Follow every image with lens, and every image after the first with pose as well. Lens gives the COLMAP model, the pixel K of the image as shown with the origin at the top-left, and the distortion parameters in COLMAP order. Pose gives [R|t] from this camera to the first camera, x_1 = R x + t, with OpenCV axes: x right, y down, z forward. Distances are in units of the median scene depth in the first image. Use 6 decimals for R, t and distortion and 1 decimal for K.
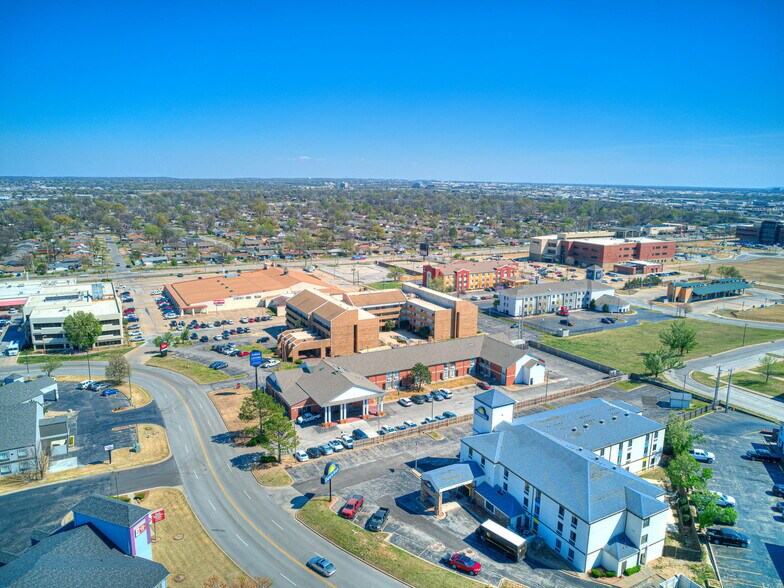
lens RADIAL K [[562.0, 0, 392.8], [0, 562.0, 294.0], [0, 0, 1]] dist [-0.069367, 0.054578]
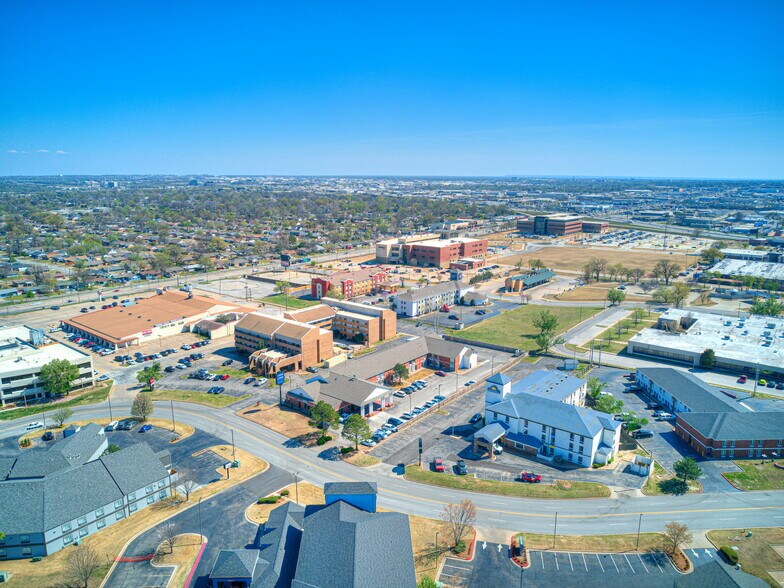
lens RADIAL K [[562.0, 0, 393.6], [0, 562.0, 292.2], [0, 0, 1]] dist [-0.069367, 0.054578]
pose [[0.922162, -0.089975, 0.376194, -0.357012], [0.086147, 0.995916, 0.027025, -0.064271], [-0.377089, 0.007486, 0.926147, -0.171340]]
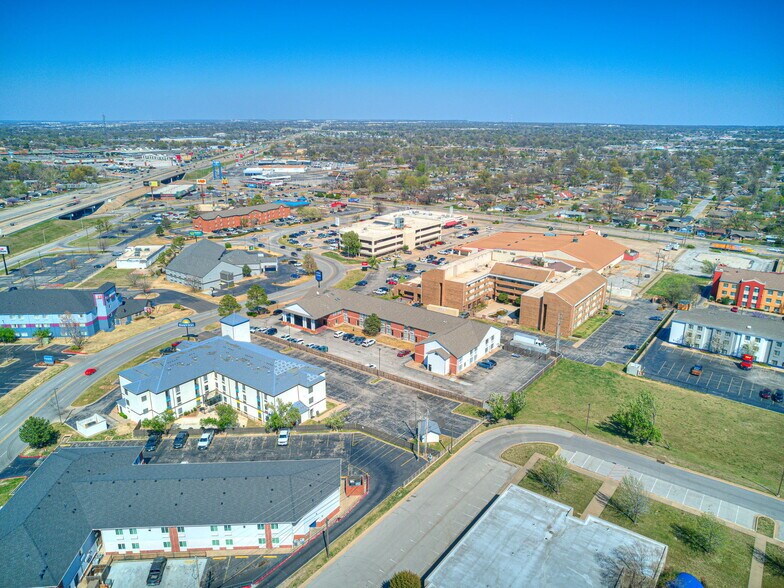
lens RADIAL K [[562.0, 0, 393.9], [0, 562.0, 291.0], [0, 0, 1]] dist [-0.069367, 0.054578]
pose [[0.419828, 0.257307, -0.870366, 0.884969], [-0.184726, 0.963124, 0.195625, -0.133615], [0.888606, 0.078650, 0.451878, 0.398853]]
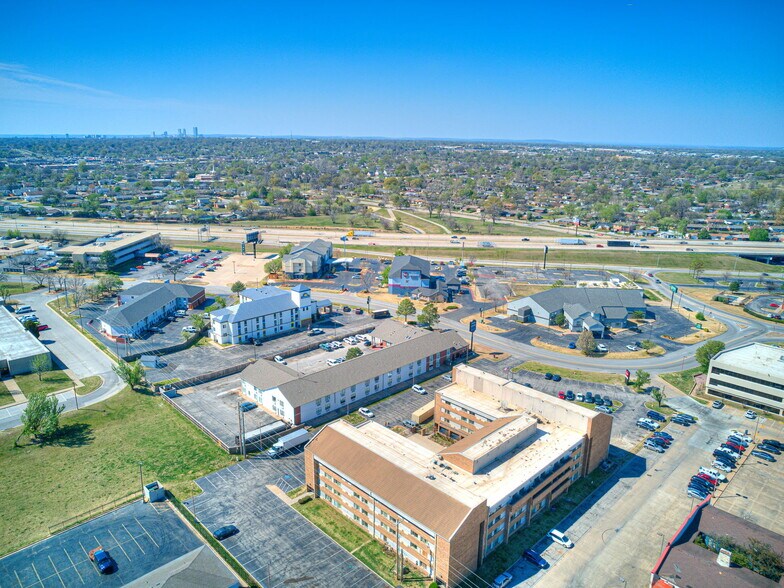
lens RADIAL K [[562.0, 0, 386.1], [0, 562.0, 296.8], [0, 0, 1]] dist [-0.069367, 0.054578]
pose [[-0.962762, 0.050144, -0.265659, 0.241168], [-0.078239, 0.888922, 0.451328, -0.418929], [0.258782, 0.455306, -0.851897, 1.606576]]
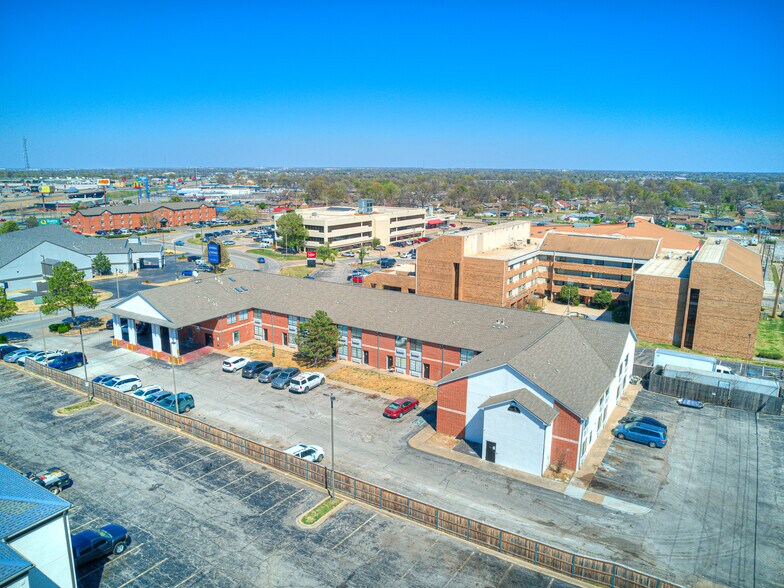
lens RADIAL K [[562.0, 0, 392.3], [0, 562.0, 293.0], [0, 0, 1]] dist [-0.069367, 0.054578]
pose [[0.483225, 0.180092, -0.856773, 0.401245], [-0.178090, 0.978374, 0.105209, 0.035914], [0.857192, 0.101744, 0.504847, 0.650161]]
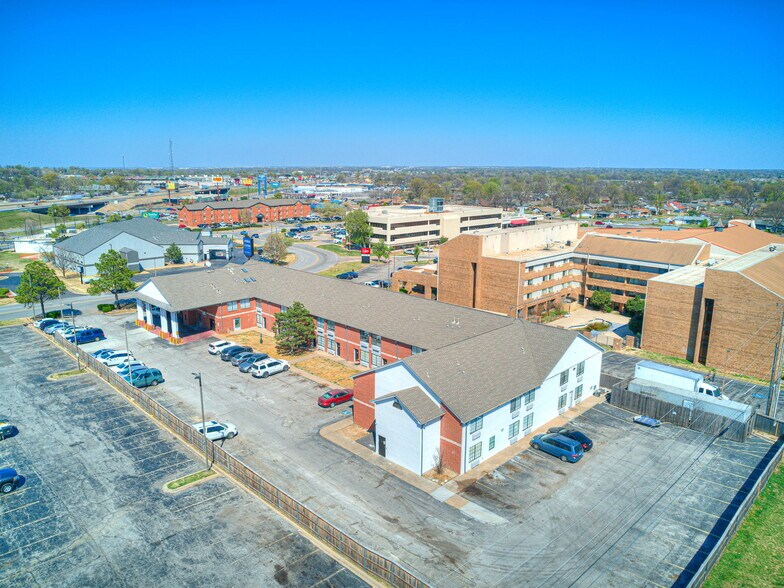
lens RADIAL K [[562.0, 0, 392.9], [0, 562.0, 292.3], [0, 0, 1]] dist [-0.069367, 0.054578]
pose [[0.282427, 0.197438, -0.938751, 0.450585], [-0.194189, 0.970097, 0.145608, 0.016944], [0.939428, 0.141172, 0.312322, 0.743597]]
